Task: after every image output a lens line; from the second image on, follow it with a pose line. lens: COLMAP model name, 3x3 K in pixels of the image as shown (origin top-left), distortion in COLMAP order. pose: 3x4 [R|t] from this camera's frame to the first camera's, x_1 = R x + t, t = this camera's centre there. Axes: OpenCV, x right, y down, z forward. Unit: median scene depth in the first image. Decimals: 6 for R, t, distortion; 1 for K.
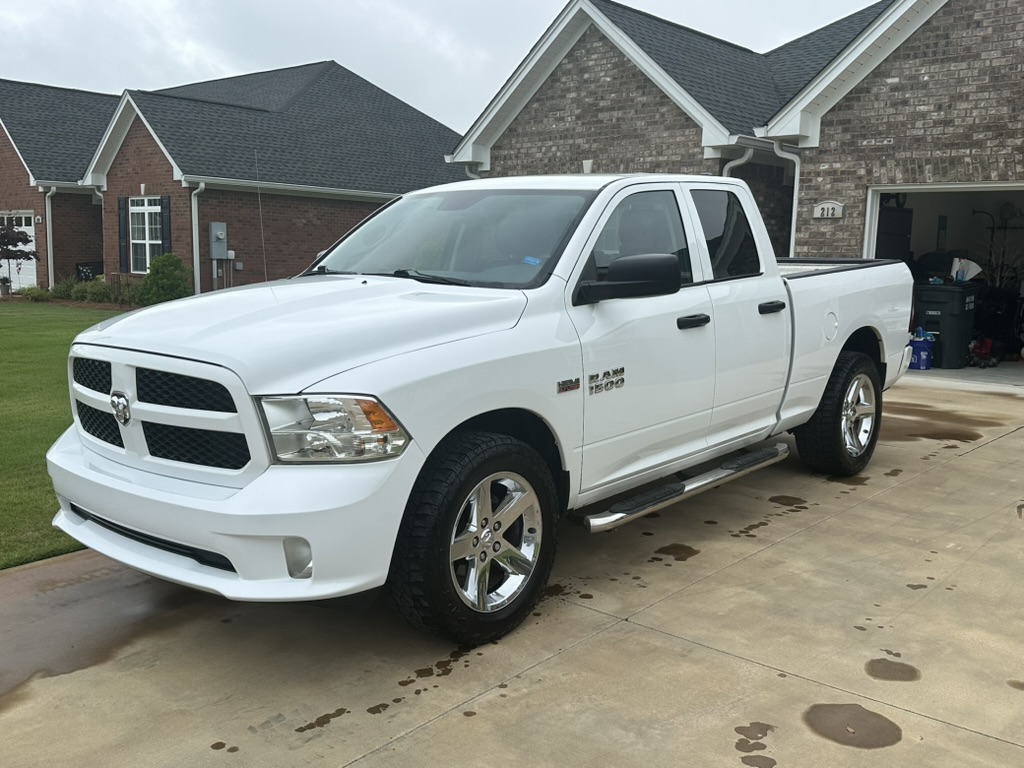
lens RADIAL K [[974.0, 0, 512.0], [0, 974.0, 384.0], [0, 0, 1]] dist [0.133766, -0.257801]
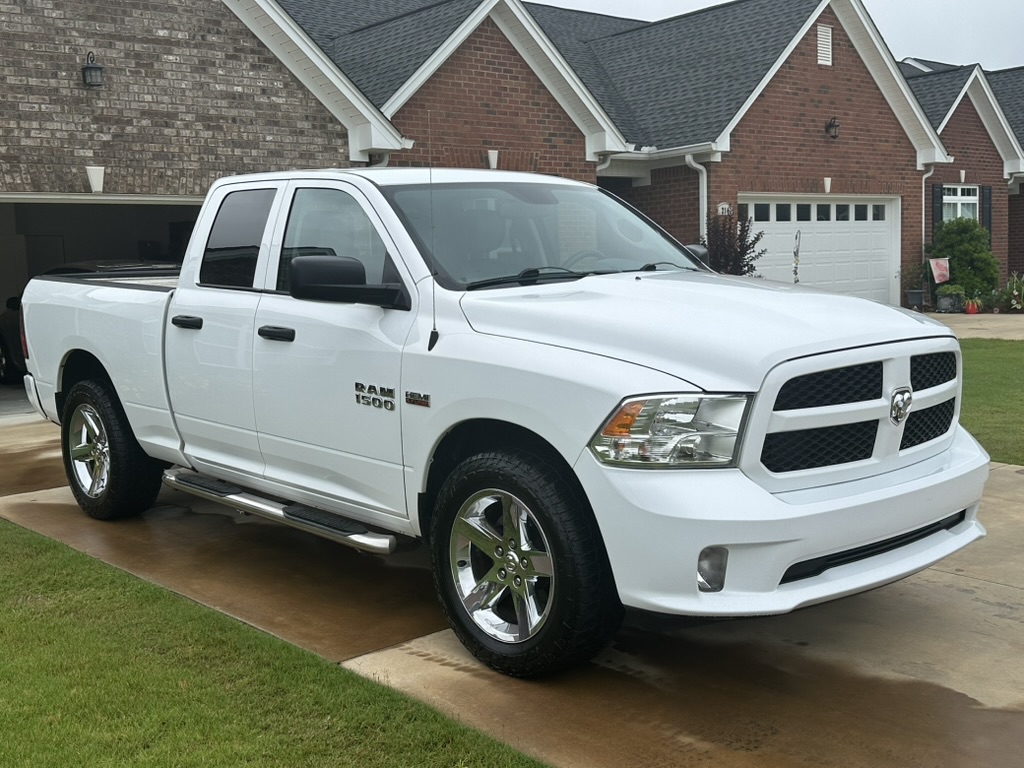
lens RADIAL K [[1157.7, 0, 504.5], [0, 1157.7, 392.7], [0, 0, 1]] dist [0.208681, -0.475878]
pose [[0.124401, -0.127730, 0.983976, -0.527097], [0.172953, 0.979290, 0.105256, -0.057783], [-0.977042, 0.157088, 0.143916, 0.415810]]
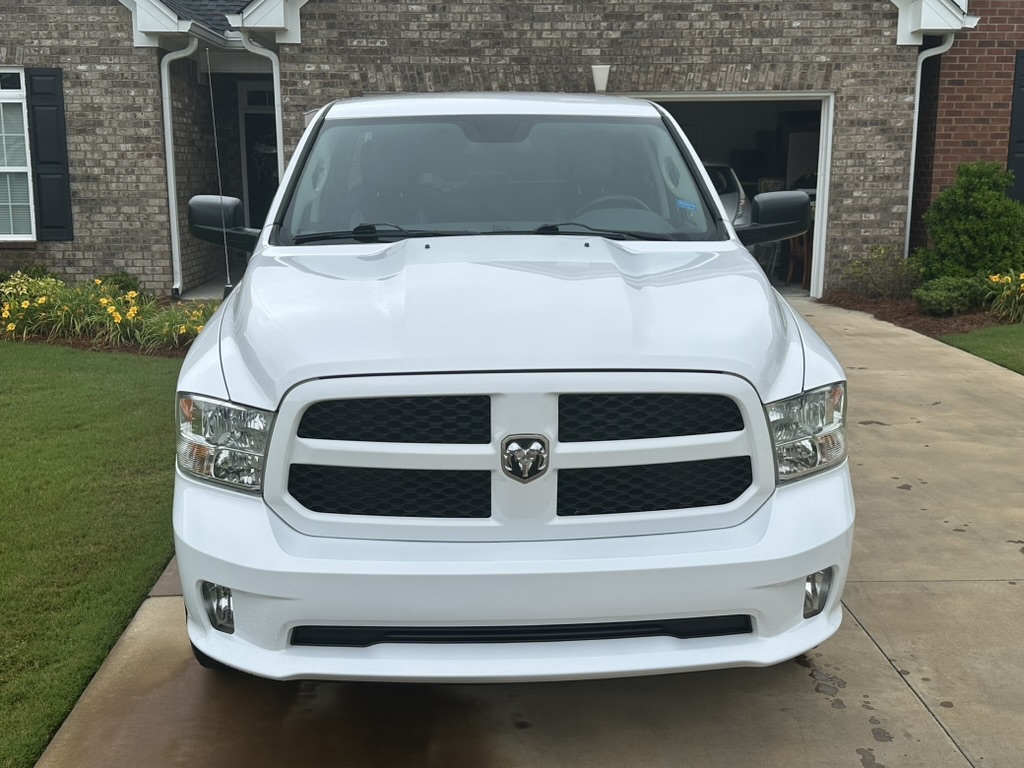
lens RADIAL K [[1157.7, 0, 504.5], [0, 1157.7, 392.7], [0, 0, 1]] dist [0.208681, -0.475878]
pose [[0.722965, -0.154428, 0.673405, -0.325014], [0.108767, 0.987985, 0.109798, -0.037889], [-0.682270, -0.006136, 0.731075, 0.146581]]
